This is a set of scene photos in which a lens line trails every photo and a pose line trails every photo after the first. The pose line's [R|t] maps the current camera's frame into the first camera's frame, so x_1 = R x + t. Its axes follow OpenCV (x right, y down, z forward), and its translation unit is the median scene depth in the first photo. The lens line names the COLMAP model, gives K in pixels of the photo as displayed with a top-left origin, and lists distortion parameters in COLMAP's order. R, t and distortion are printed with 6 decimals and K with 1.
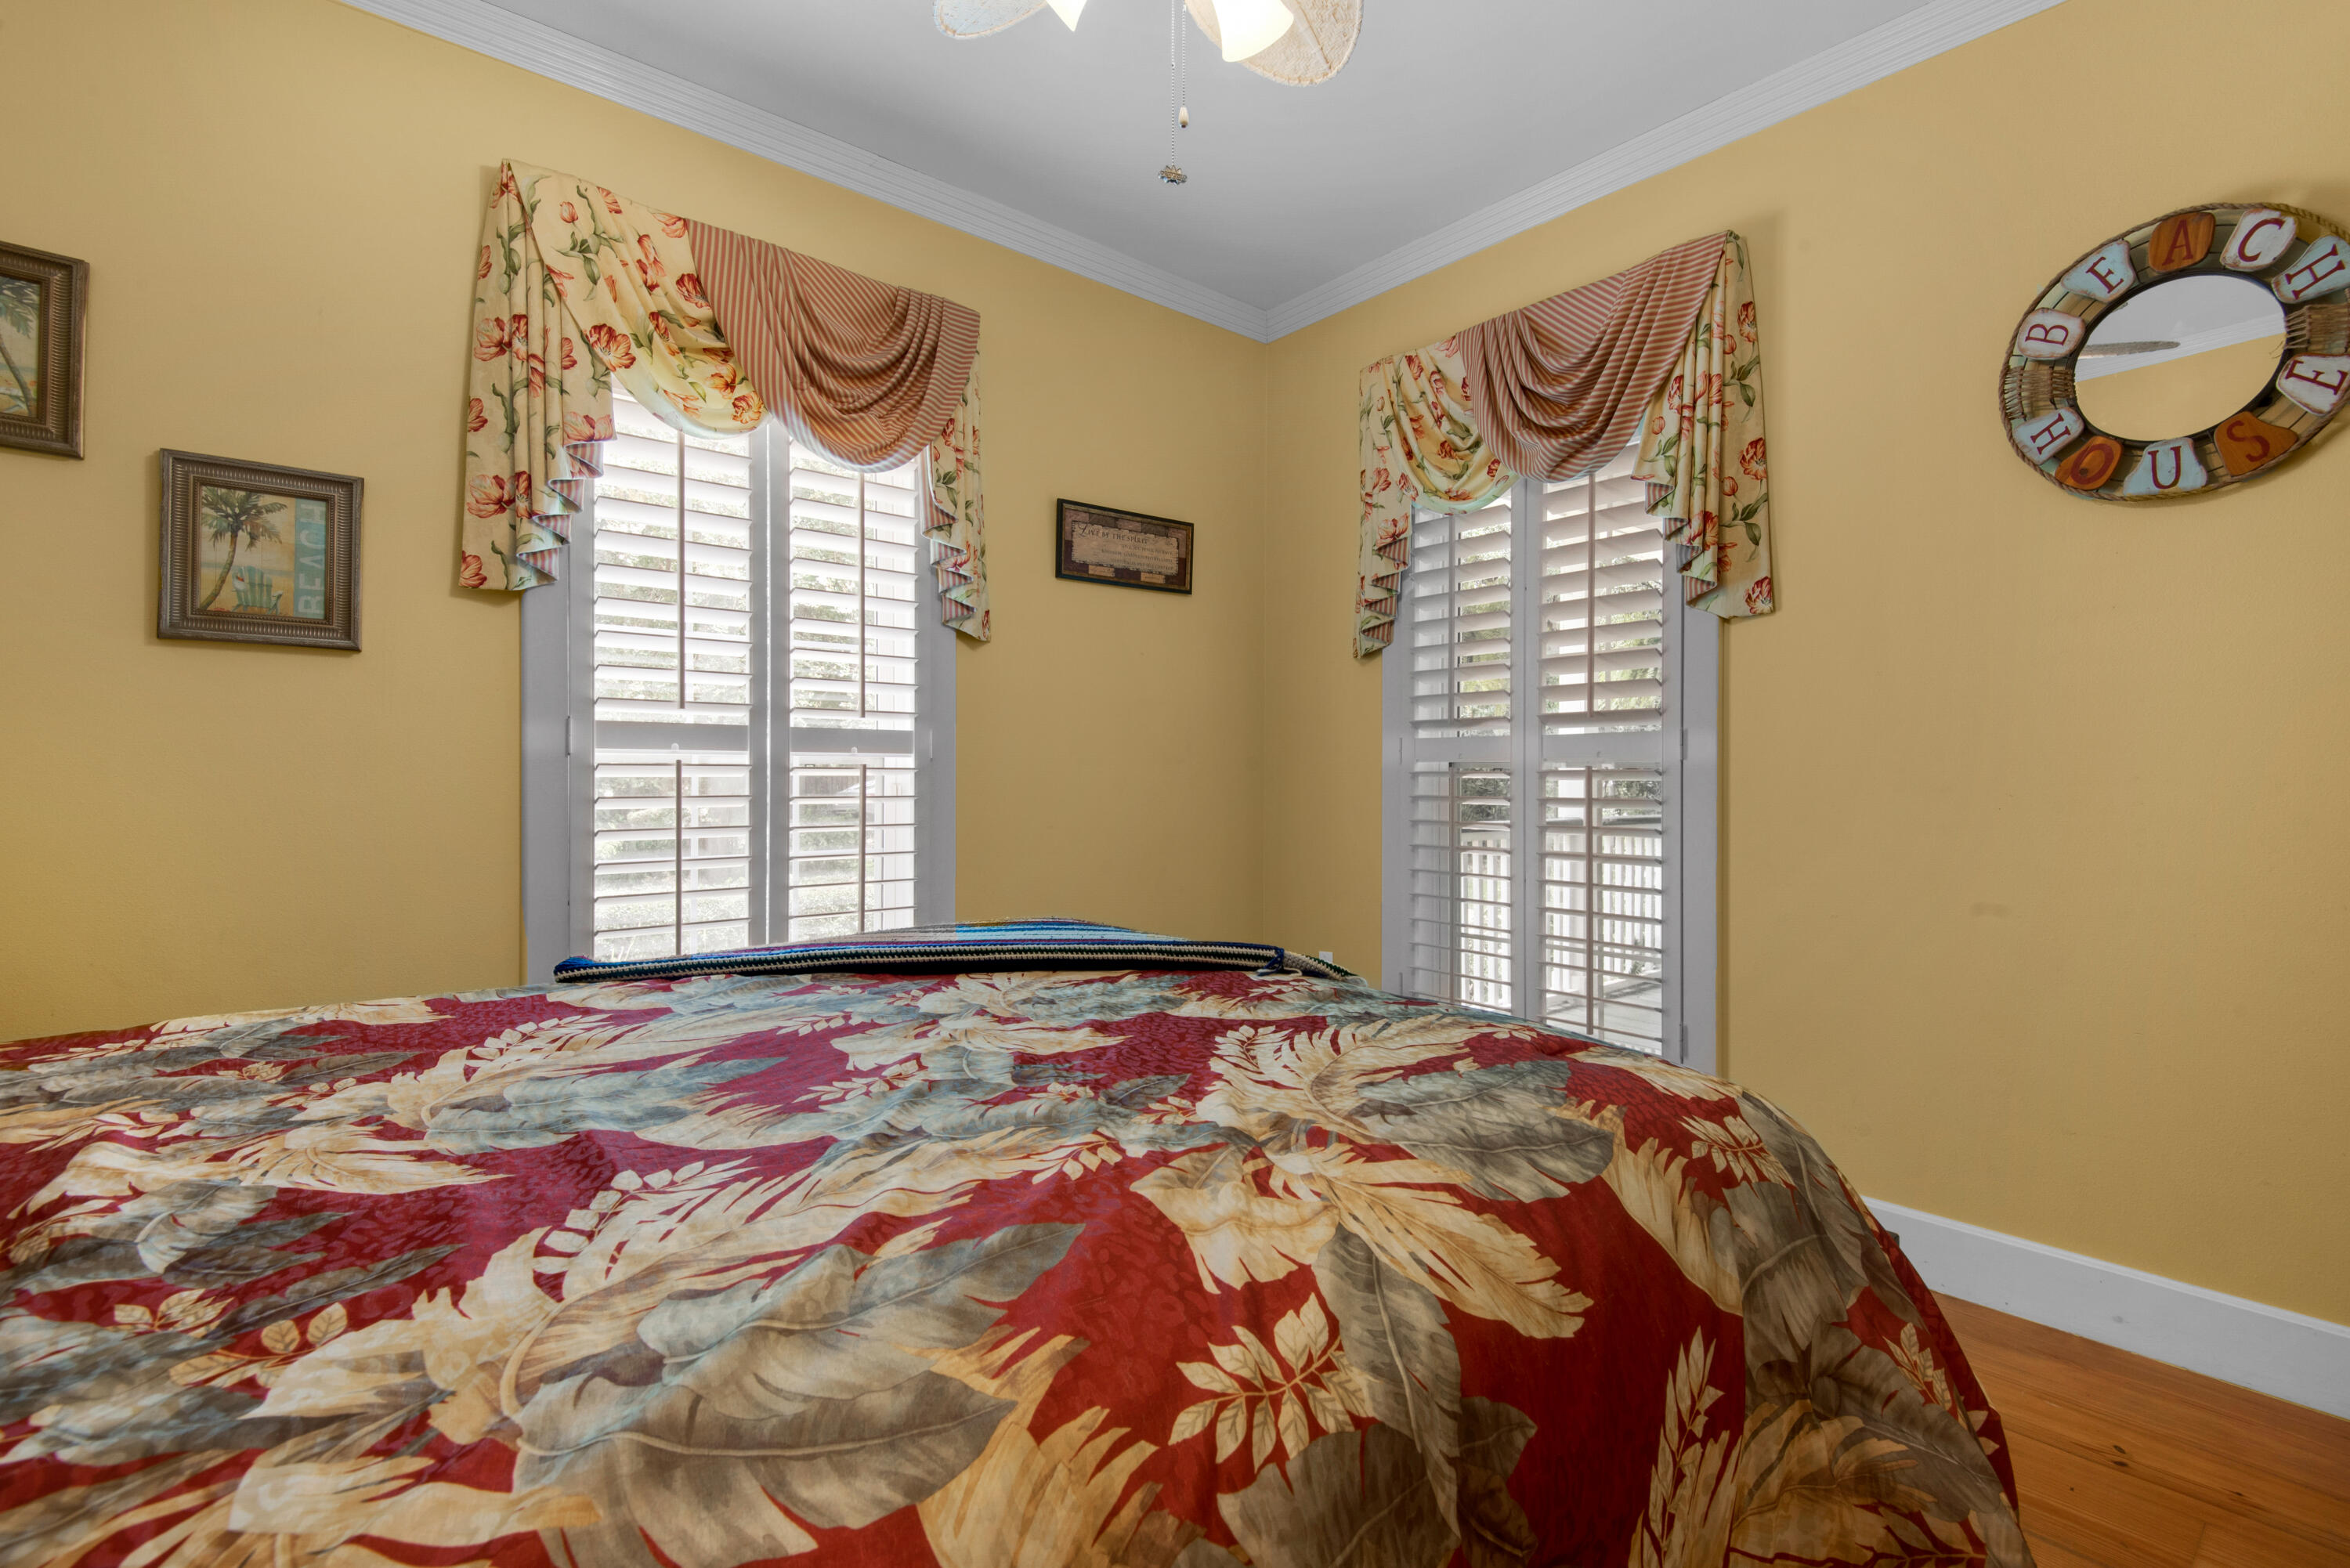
lens RADIAL K [[1072.6, 0, 1188.8], [0, 1072.6, 784.0], [0, 0, 1]] dist [0.026182, -0.014622]
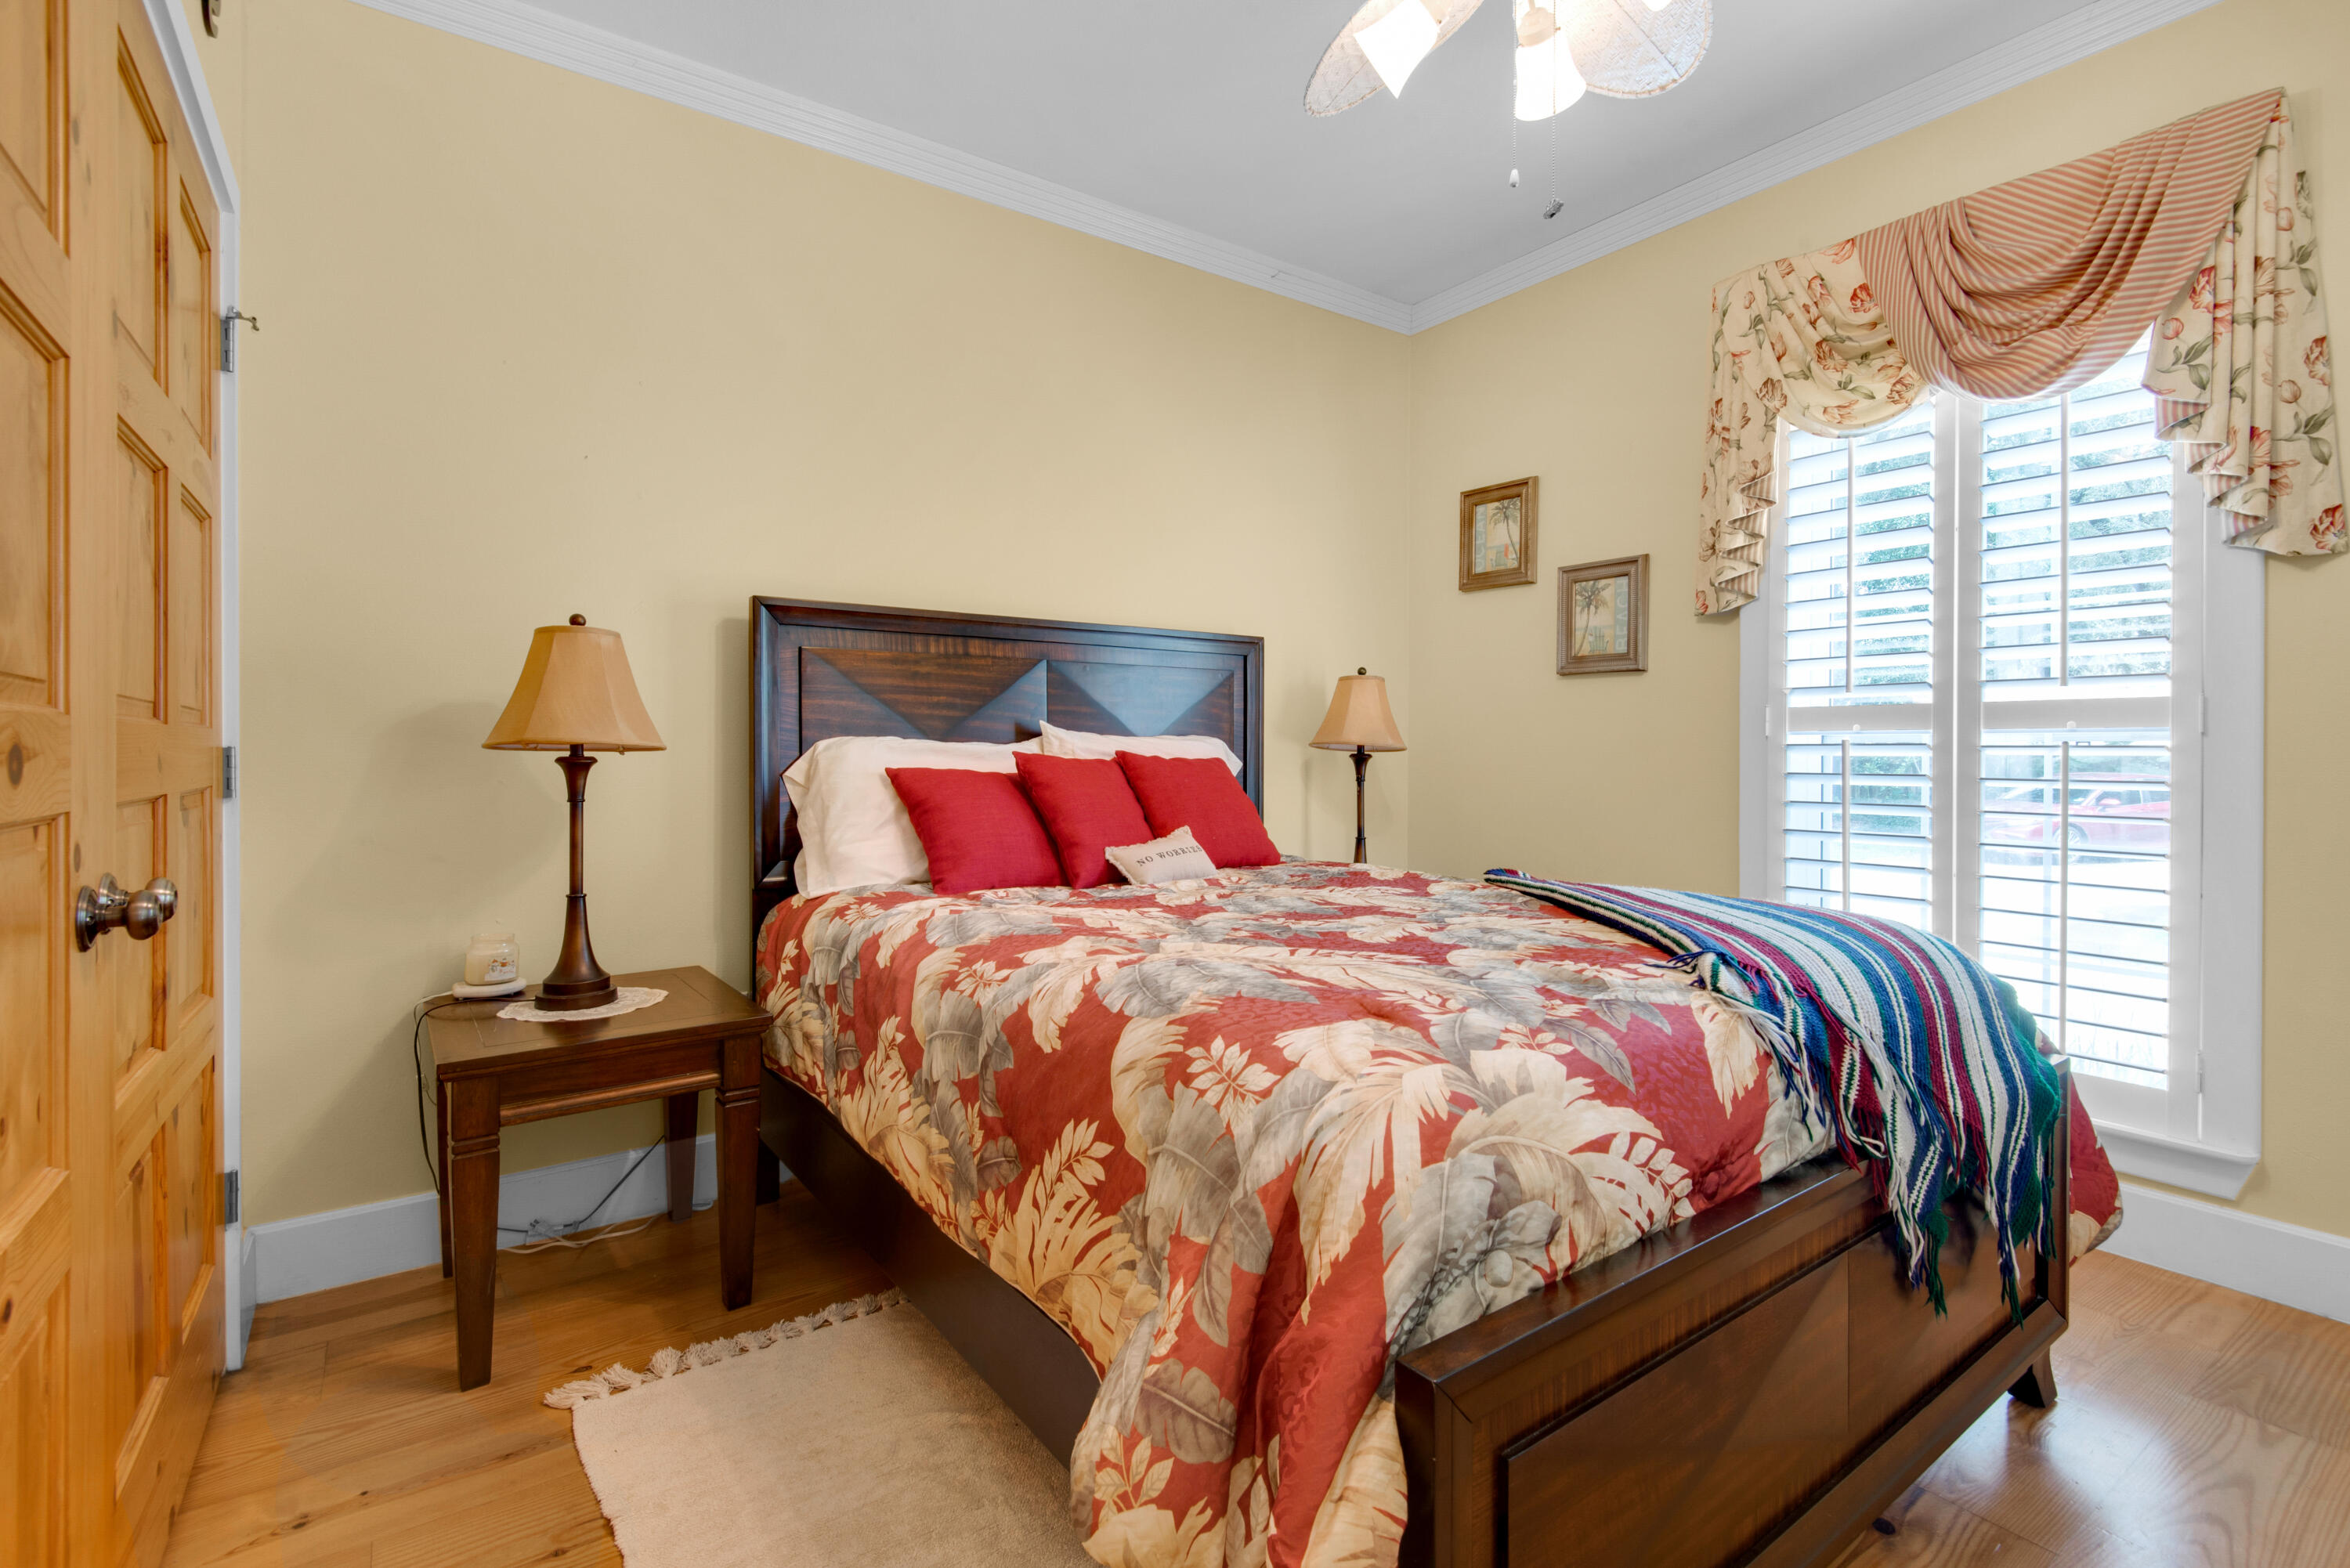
lens RADIAL K [[1072.6, 0, 1188.8], [0, 1072.6, 784.0], [0, 0, 1]] dist [0.026182, -0.014622]
pose [[-0.068268, 0.027872, -0.997278, 0.751897], [-0.011171, 0.999526, 0.028699, -0.002668], [0.997604, 0.013100, -0.067924, 0.473447]]
